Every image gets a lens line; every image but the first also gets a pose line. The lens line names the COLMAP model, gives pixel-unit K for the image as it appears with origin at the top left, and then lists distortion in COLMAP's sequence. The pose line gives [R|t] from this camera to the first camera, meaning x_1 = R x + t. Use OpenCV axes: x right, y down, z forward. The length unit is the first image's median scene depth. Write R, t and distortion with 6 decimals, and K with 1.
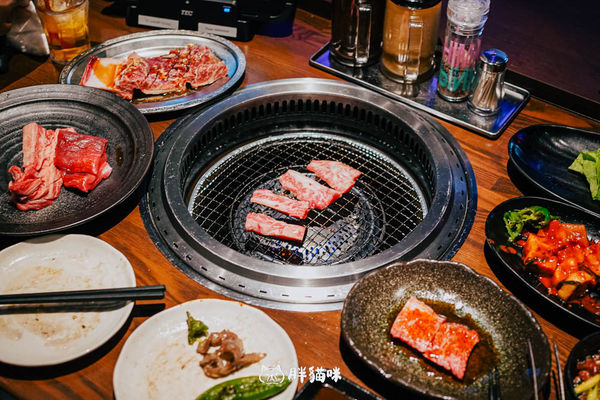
lens RADIAL K [[913.9, 0, 300.0], [0, 913.9, 200.0], [0, 0, 1]] dist [-0.002076, 0.021315]
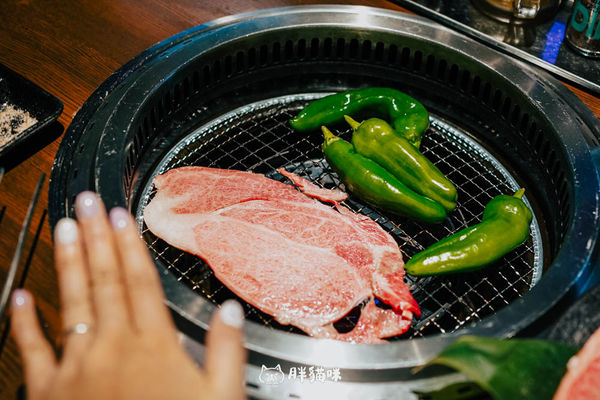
lens RADIAL K [[913.9, 0, 300.0], [0, 913.9, 200.0], [0, 0, 1]] dist [-0.002076, 0.021315]
pose [[0.996309, 0.077088, -0.037772, 0.005097], [-0.074348, 0.994825, 0.069245, -0.052208], [0.042915, -0.066181, 0.996884, 0.472051]]
